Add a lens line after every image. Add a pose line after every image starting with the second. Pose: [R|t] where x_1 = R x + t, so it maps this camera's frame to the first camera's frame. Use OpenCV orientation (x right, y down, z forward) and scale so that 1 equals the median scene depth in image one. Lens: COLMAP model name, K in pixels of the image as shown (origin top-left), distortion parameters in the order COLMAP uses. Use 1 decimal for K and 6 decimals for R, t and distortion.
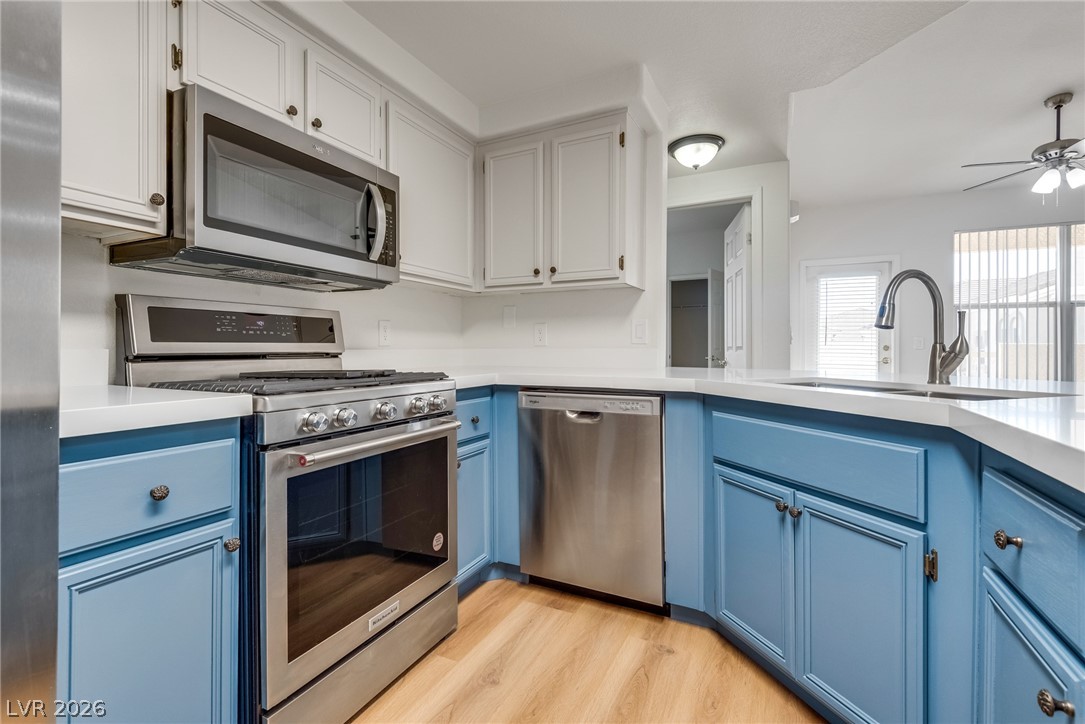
lens RADIAL K [[507.1, 0, 522.6], [0, 507.1, 349.8], [0, 0, 1]] dist [0.020473, -0.008140]
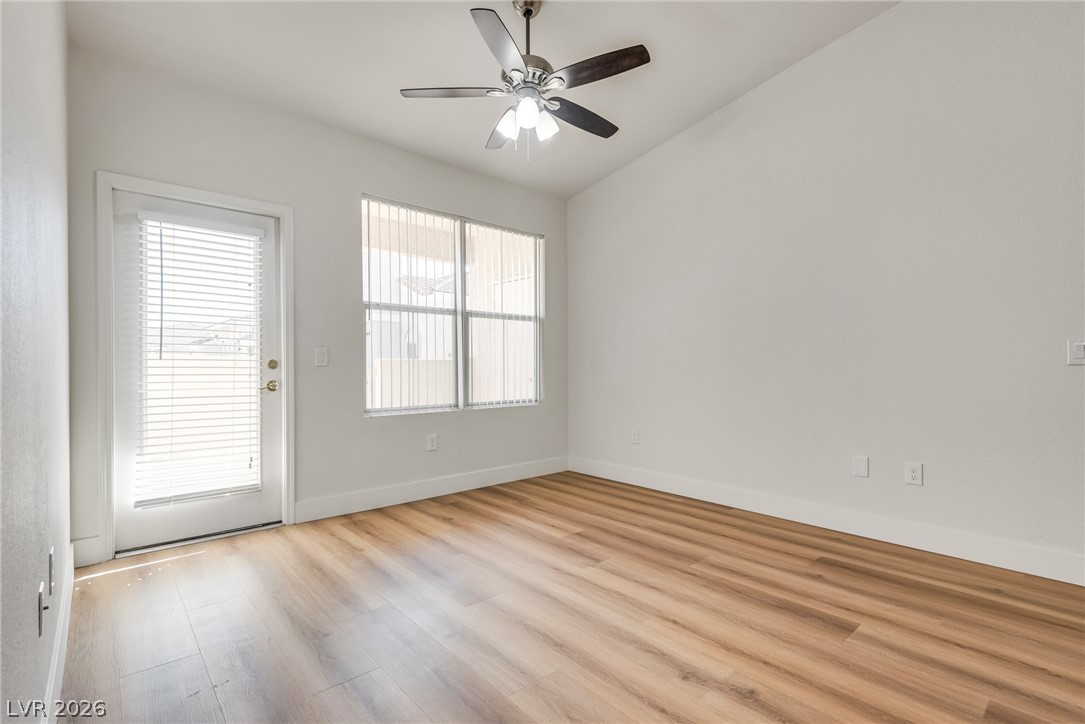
lens RADIAL K [[507.1, 0, 562.6], [0, 507.1, 364.5], [0, 0, 1]] dist [0.020473, -0.008140]
pose [[0.336442, -0.006894, 0.941679, 0.808410], [0.005762, 0.999970, 0.005262, -0.013479], [-0.941687, 0.003655, 0.336471, 1.460138]]
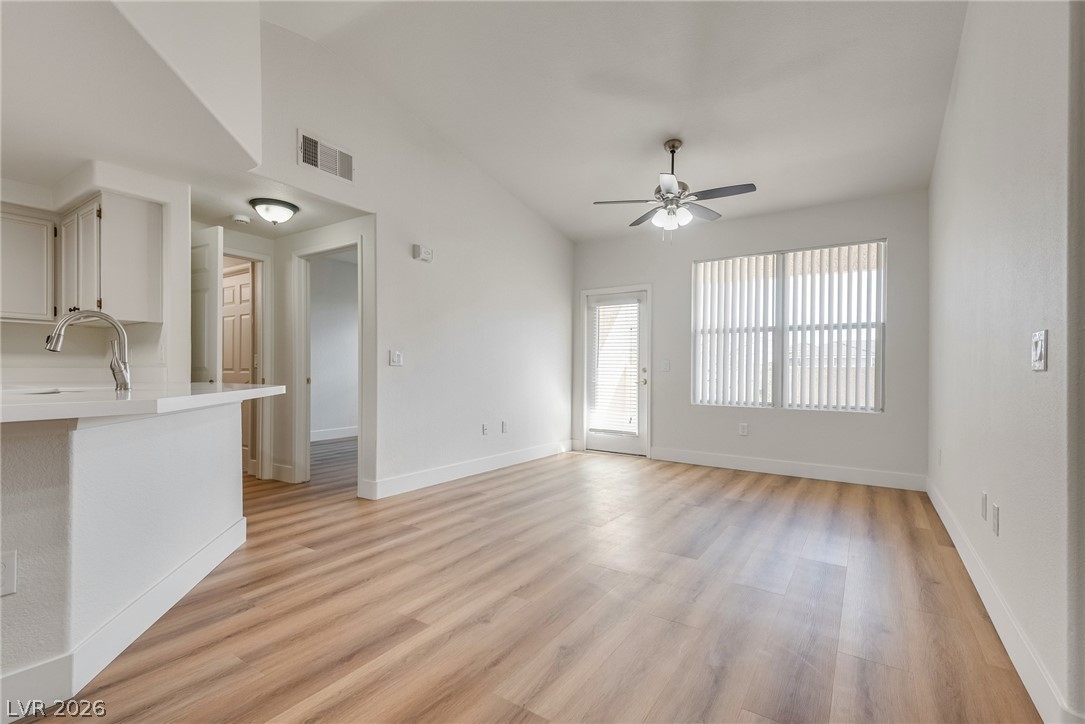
lens RADIAL K [[507.1, 0, 517.3], [0, 507.1, 374.6], [0, 0, 1]] dist [0.020473, -0.008140]
pose [[0.992550, 0.005977, -0.121688, 1.687571], [-0.005405, 0.999973, 0.005038, 0.005279], [0.121715, -0.004343, 0.992556, -0.261192]]
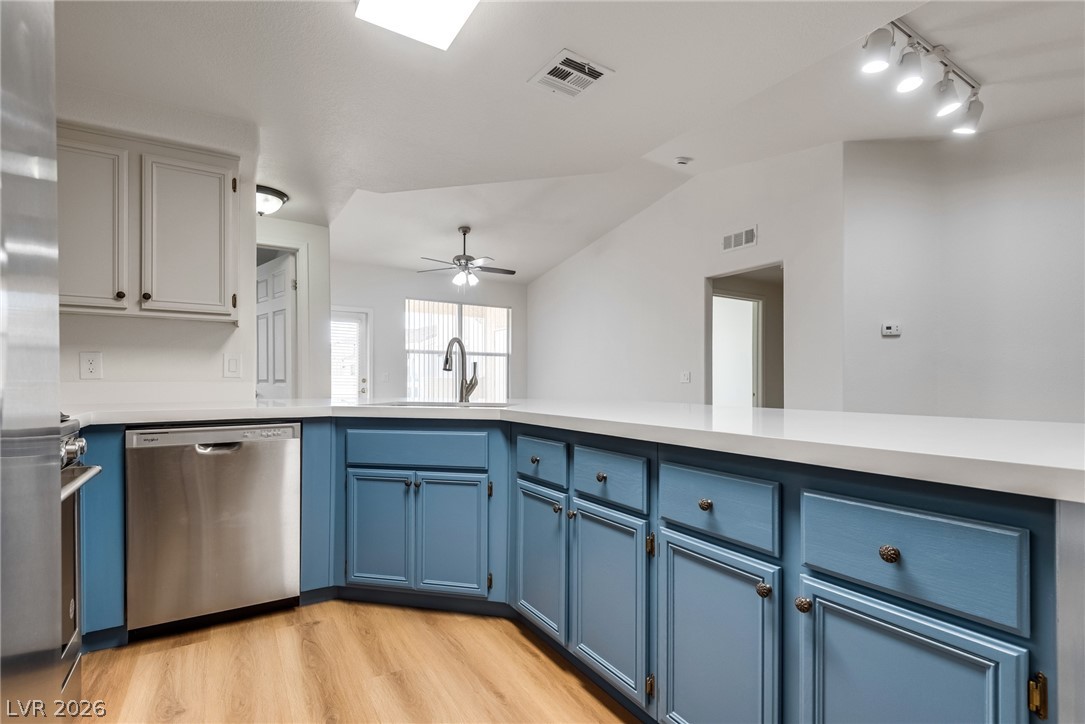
lens RADIAL K [[507.1, 0, 560.4], [0, 507.1, 379.8], [0, 0, 1]] dist [0.020473, -0.008140]
pose [[0.488001, 0.001444, 0.872842, -0.458085], [0.001106, 0.999997, -0.002273, -0.005078], [-0.872842, 0.002075, 0.487998, -0.125362]]
